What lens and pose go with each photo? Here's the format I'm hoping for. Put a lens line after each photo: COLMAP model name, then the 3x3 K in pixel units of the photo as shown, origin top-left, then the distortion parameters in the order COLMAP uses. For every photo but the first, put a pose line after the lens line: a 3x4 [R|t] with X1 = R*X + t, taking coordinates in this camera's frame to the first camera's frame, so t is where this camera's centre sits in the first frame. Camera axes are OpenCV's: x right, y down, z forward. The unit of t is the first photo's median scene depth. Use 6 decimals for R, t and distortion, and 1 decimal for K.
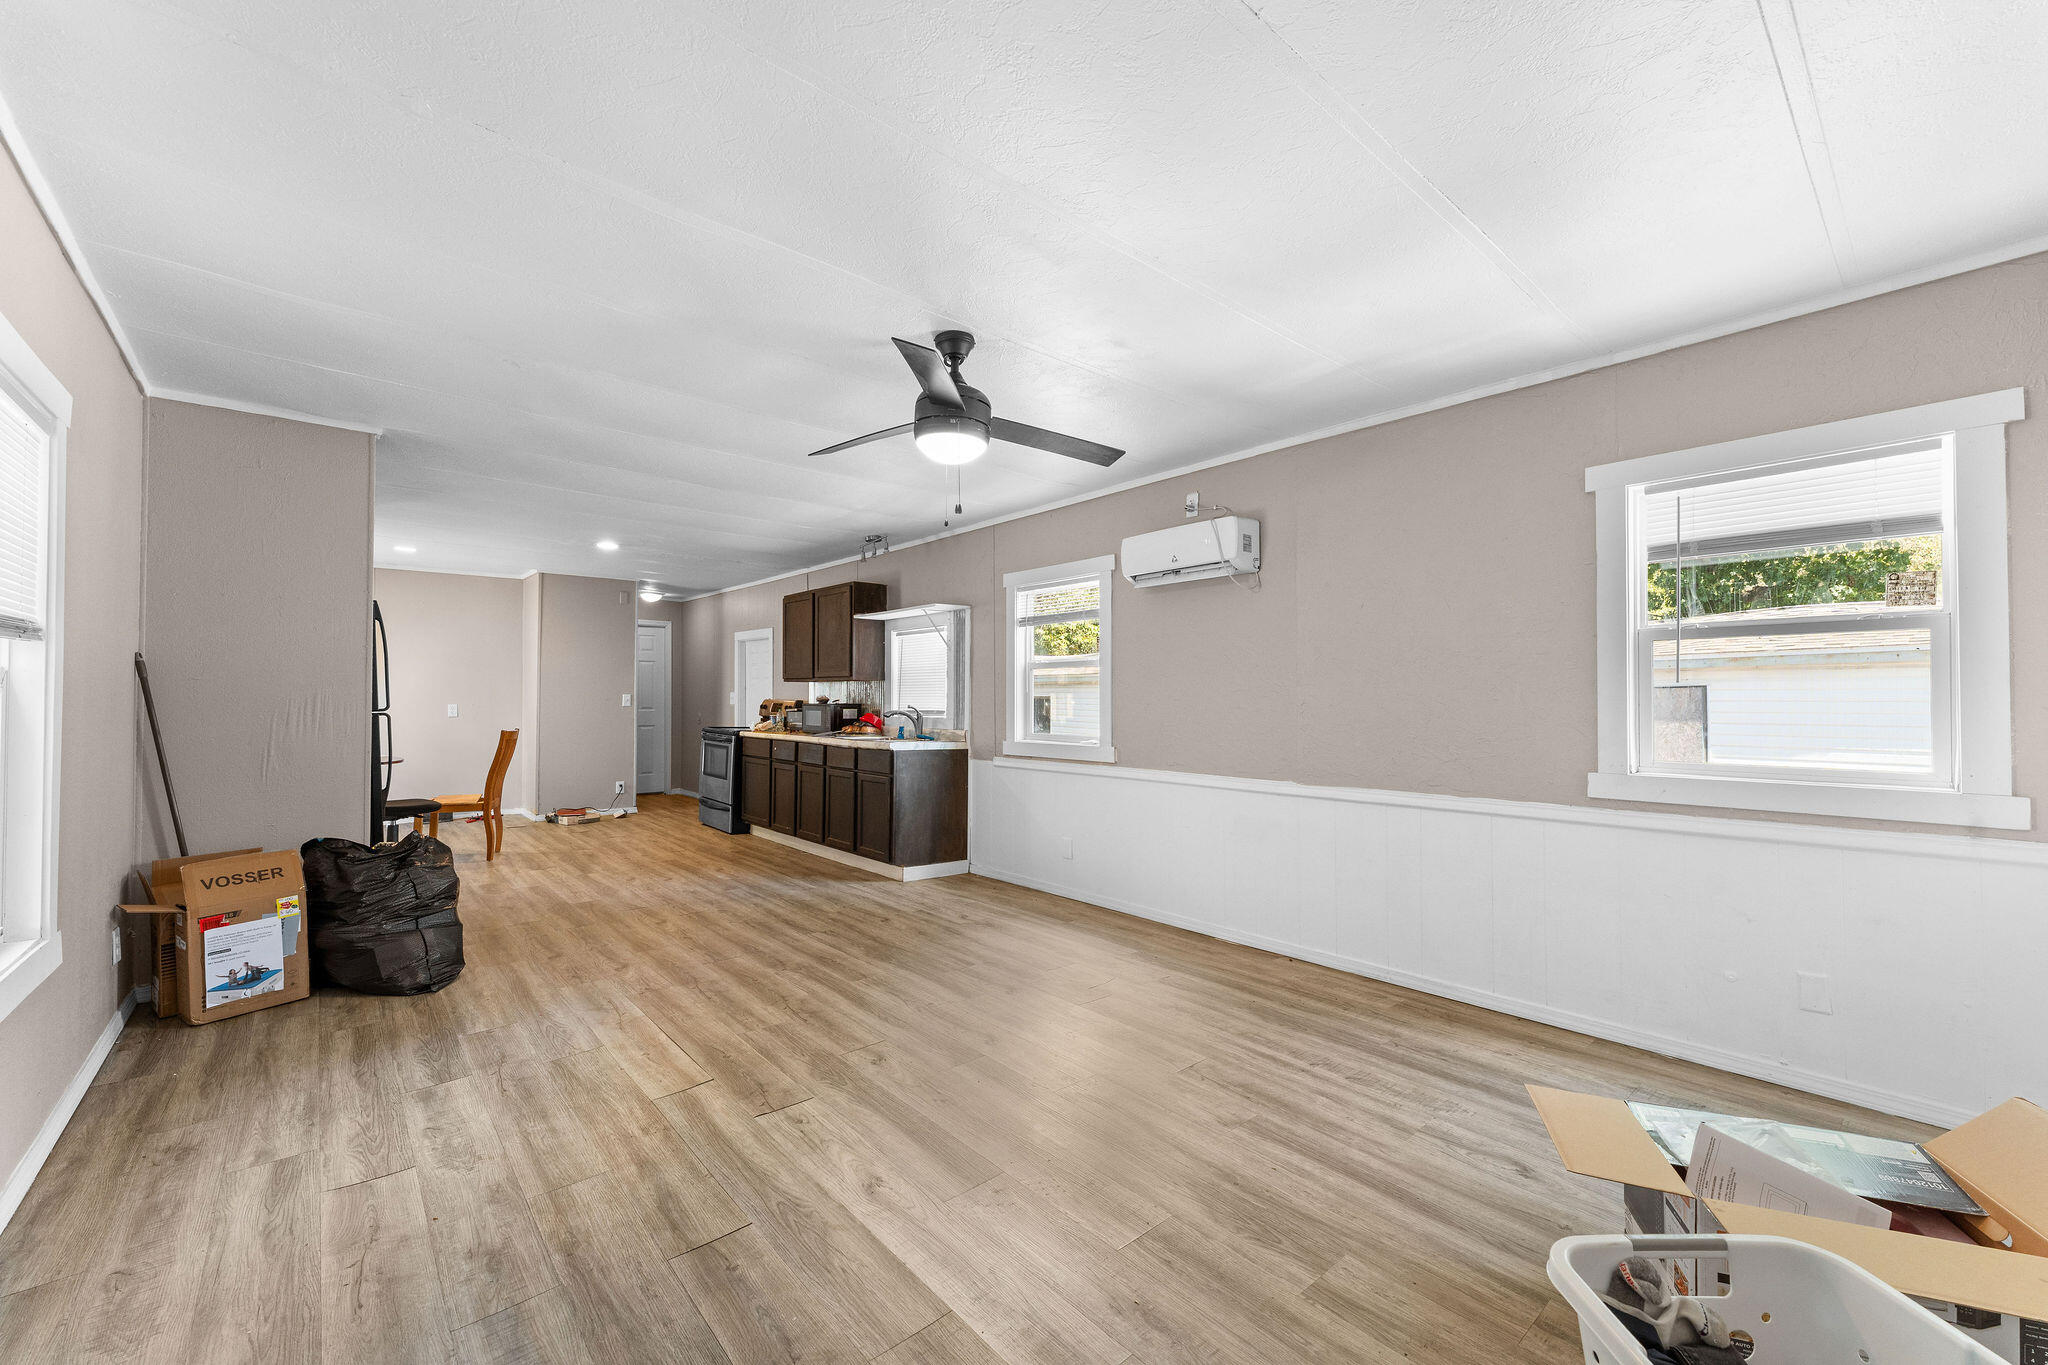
lens RADIAL K [[811.2, 0, 1014.2], [0, 811.2, 687.6], [0, 0, 1]] dist [-0.001479, 0.000305]
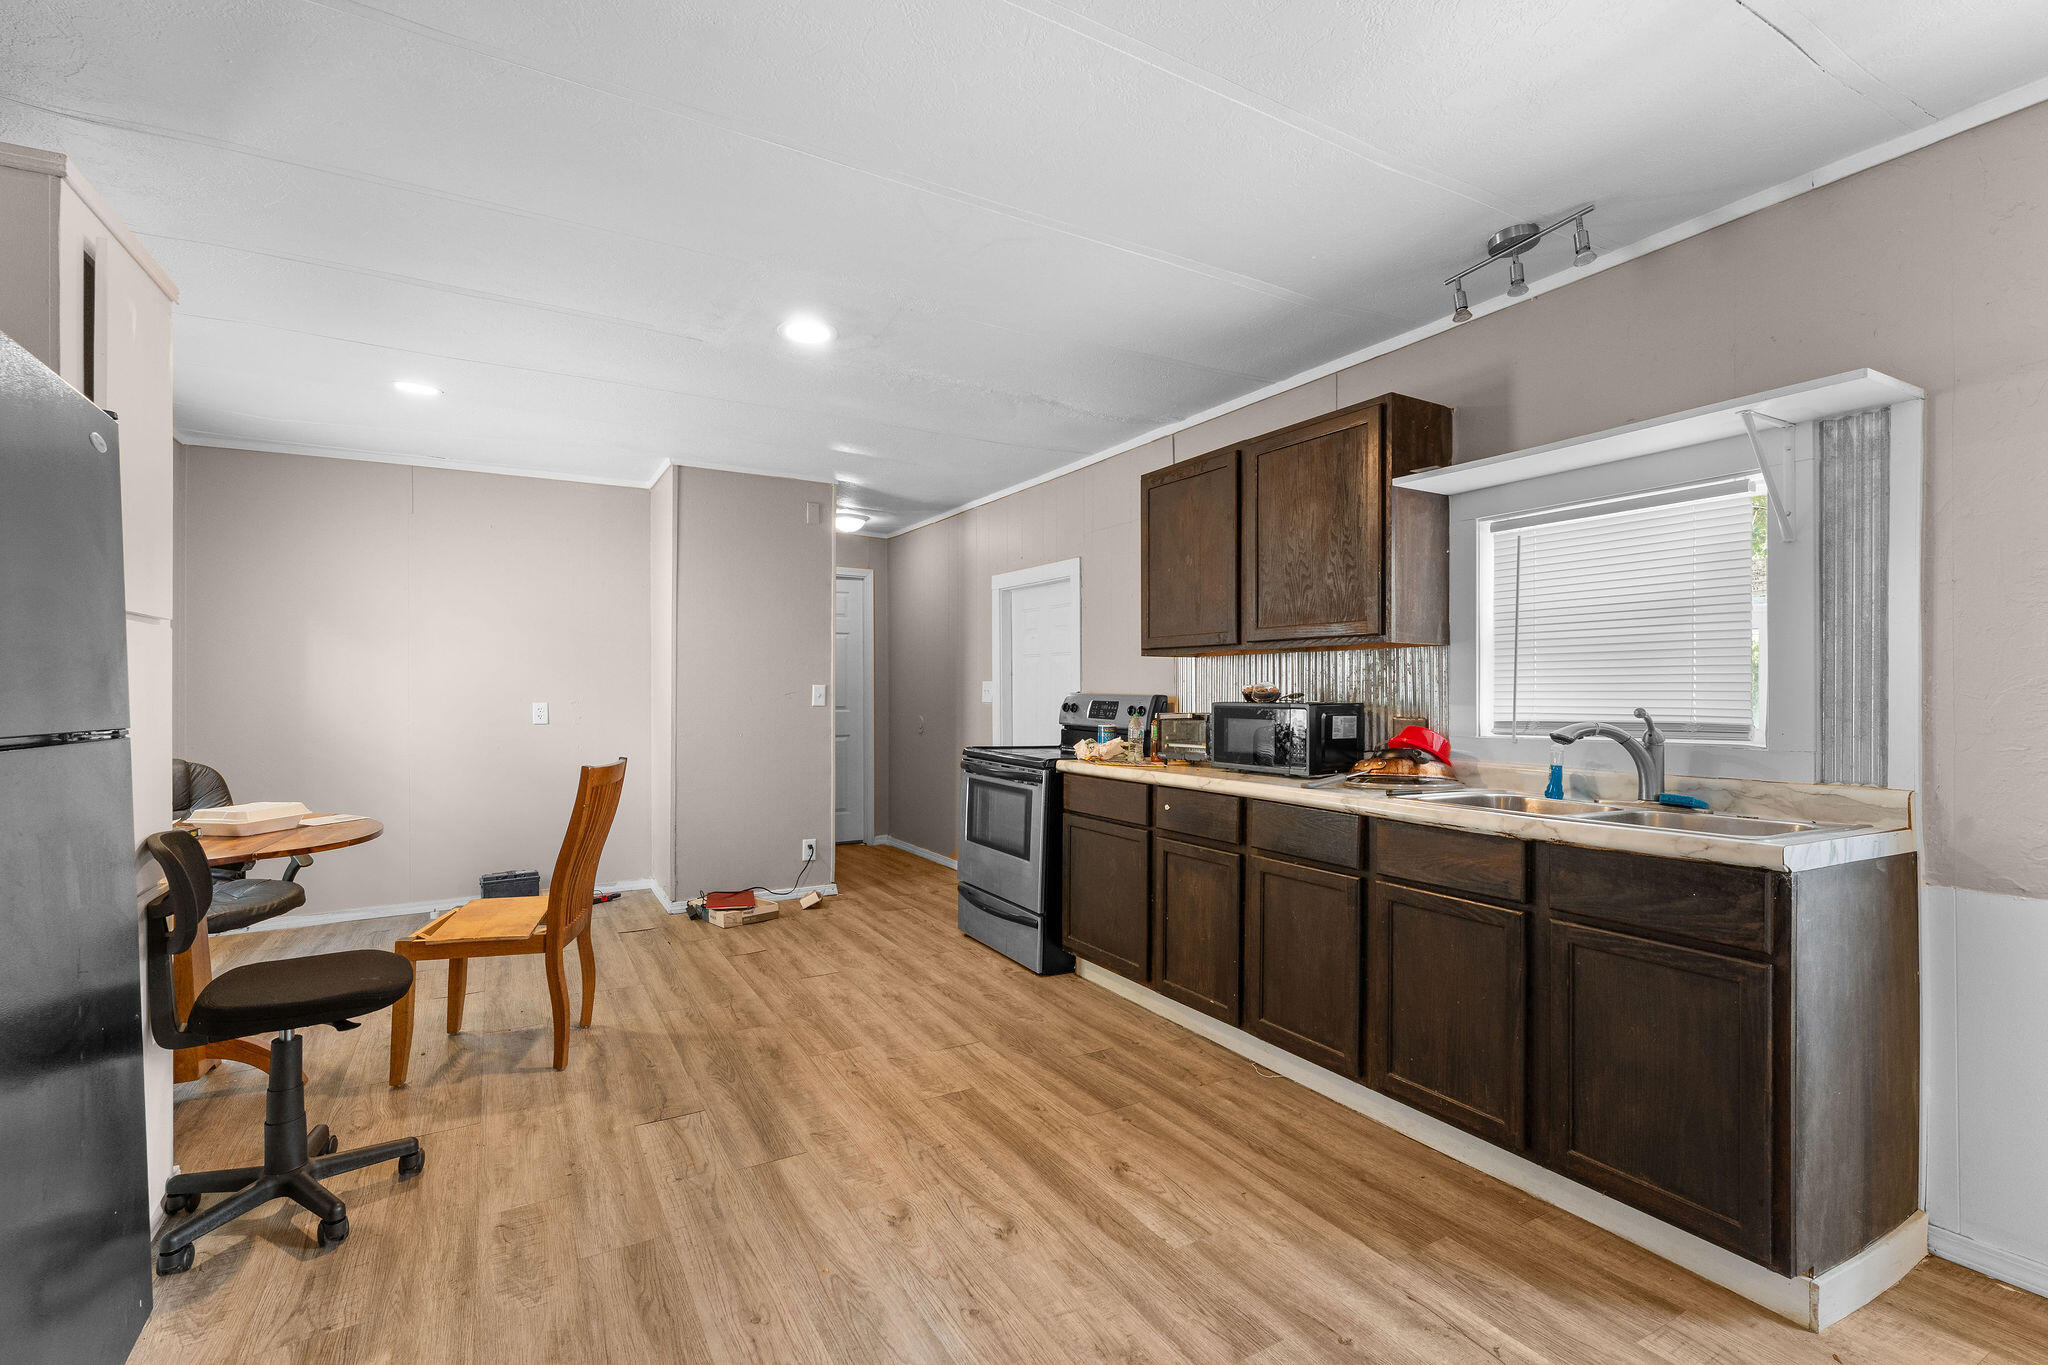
lens RADIAL K [[958.6, 0, 1031.6], [0, 958.6, 687.8], [0, 0, 1]] dist [0.001792, -0.000425]
pose [[0.982028, -0.003605, -0.188703, -0.245171], [0.005285, 0.999951, 0.008402, 0.006504], [0.188663, -0.009248, 0.981998, 0.442910]]
